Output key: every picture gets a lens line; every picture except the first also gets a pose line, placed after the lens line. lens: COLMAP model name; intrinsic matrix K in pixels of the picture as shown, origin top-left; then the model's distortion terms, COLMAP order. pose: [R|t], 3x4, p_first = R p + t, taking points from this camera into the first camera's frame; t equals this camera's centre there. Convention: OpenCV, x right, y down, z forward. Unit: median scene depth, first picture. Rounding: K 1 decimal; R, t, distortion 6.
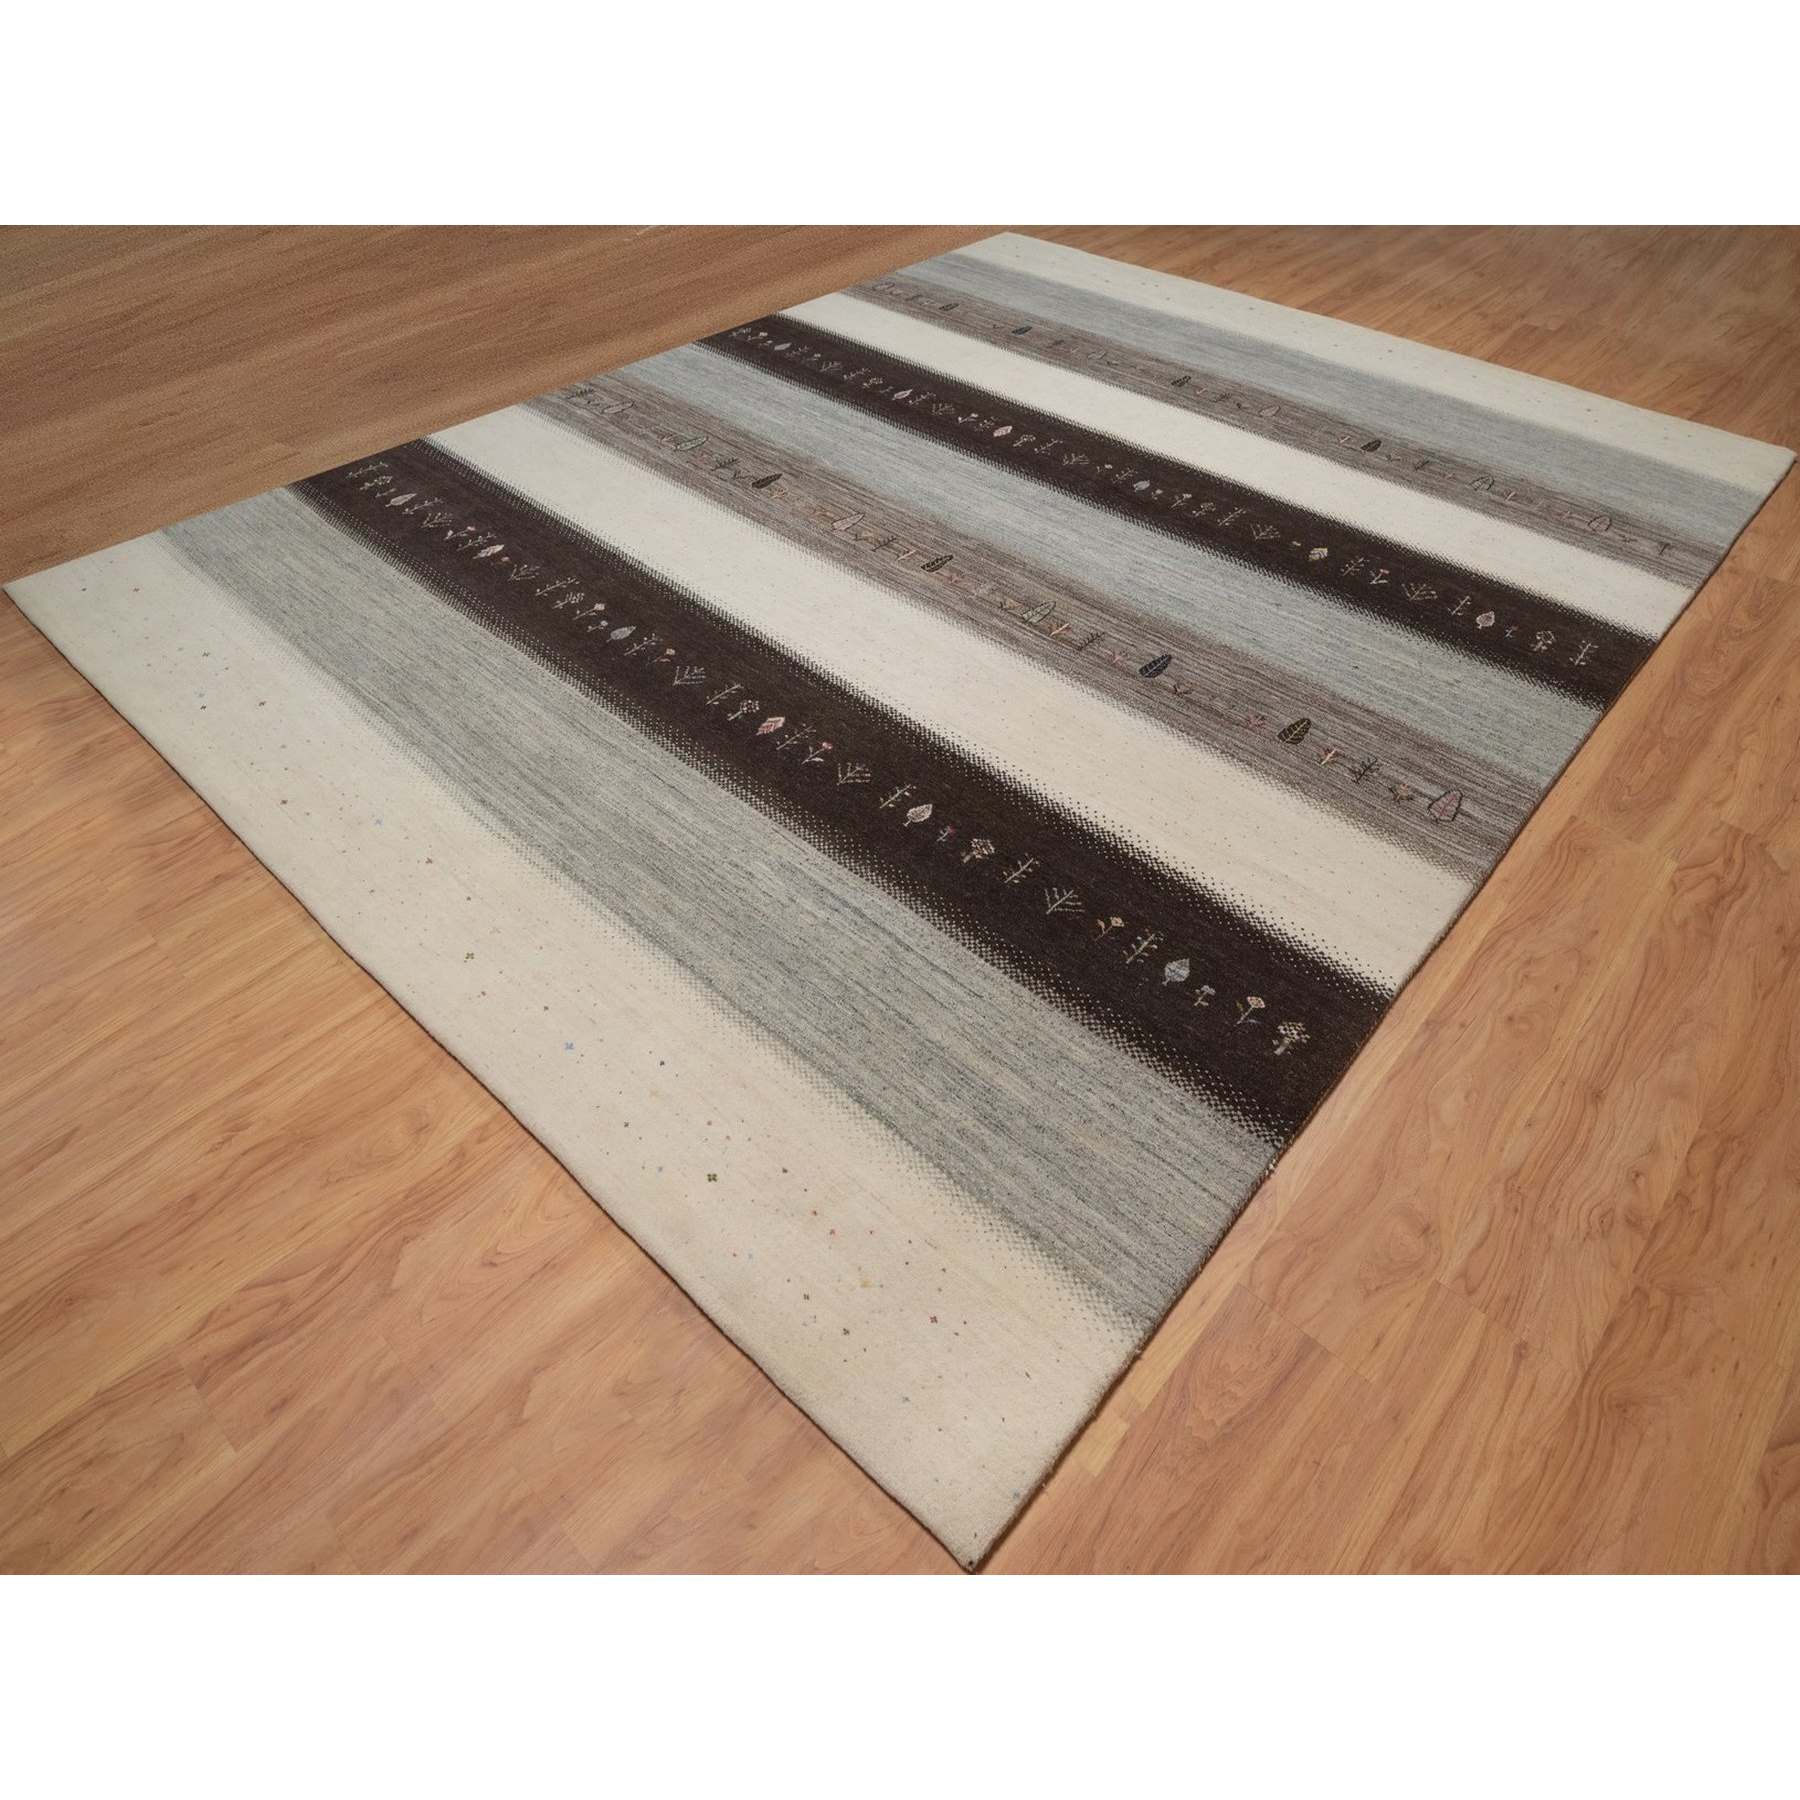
lens RADIAL K [[1068.0, 0, 900.0], [0, 1068.0, 900.0], [0, 0, 1]] dist [-0.000383, -0.002158]
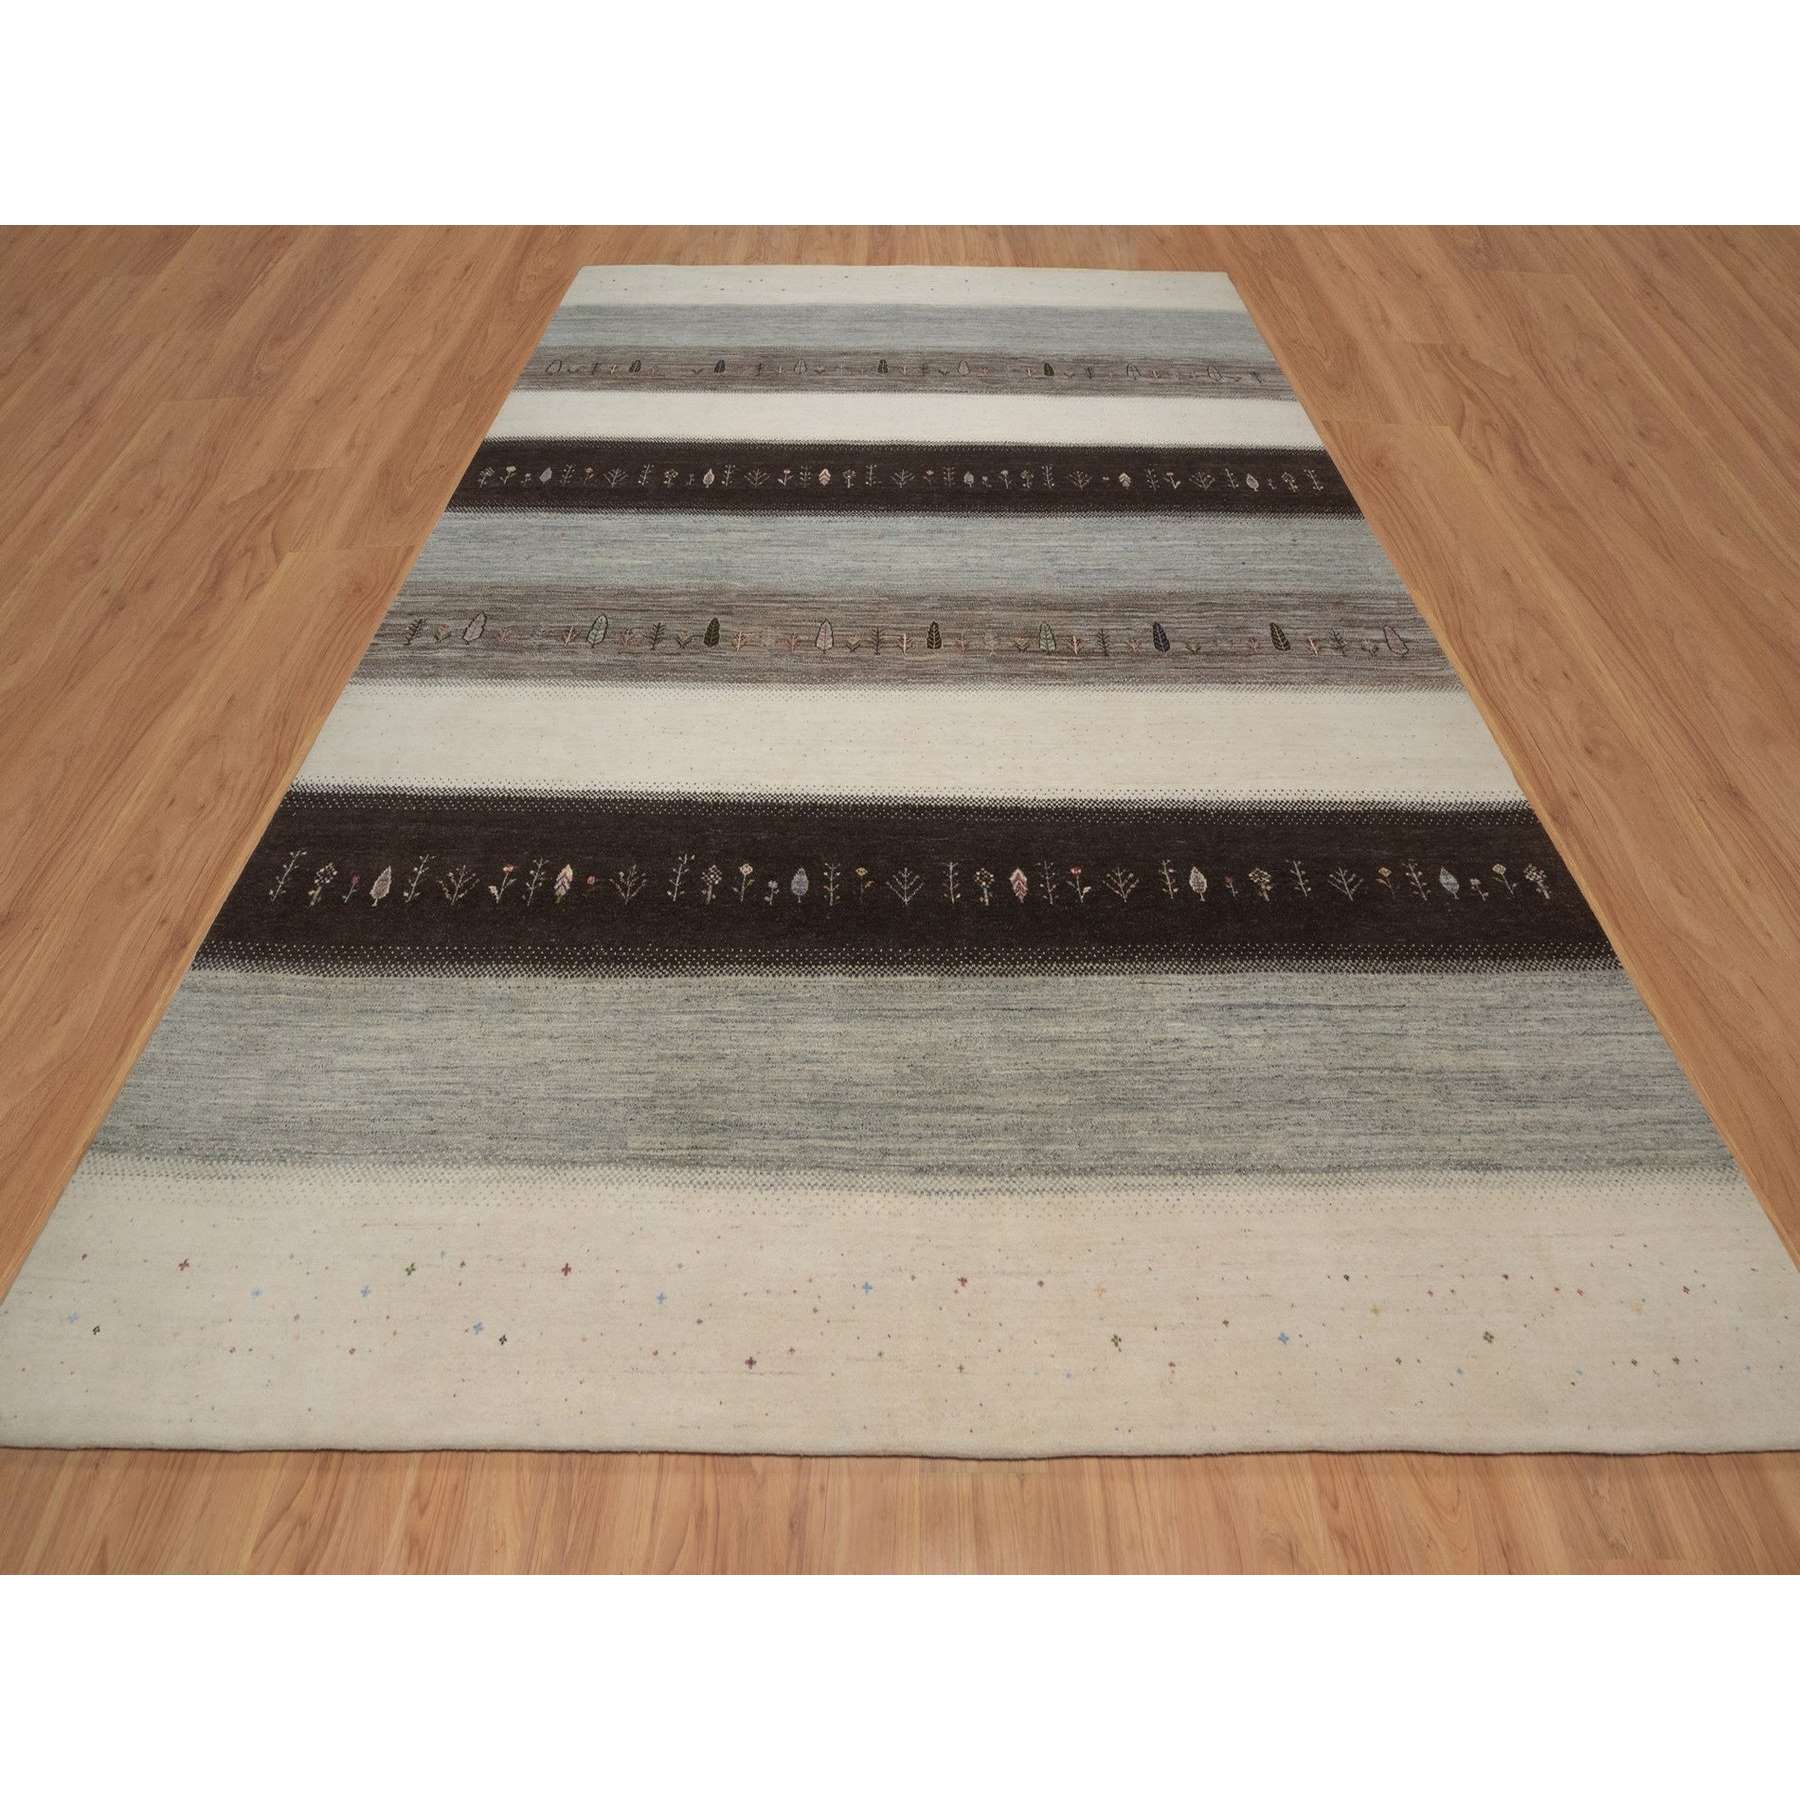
lens RADIAL K [[1005.7, 0, 899.6], [0, 1005.7, 866.6], [0, 0, 1]] dist [-0.000219, -0.001585]
pose [[0.739916, -0.514125, 0.433819, -0.488521], [0.493527, 0.853100, 0.169267, -0.327945], [-0.457116, 0.088858, 0.884957, 0.292528]]
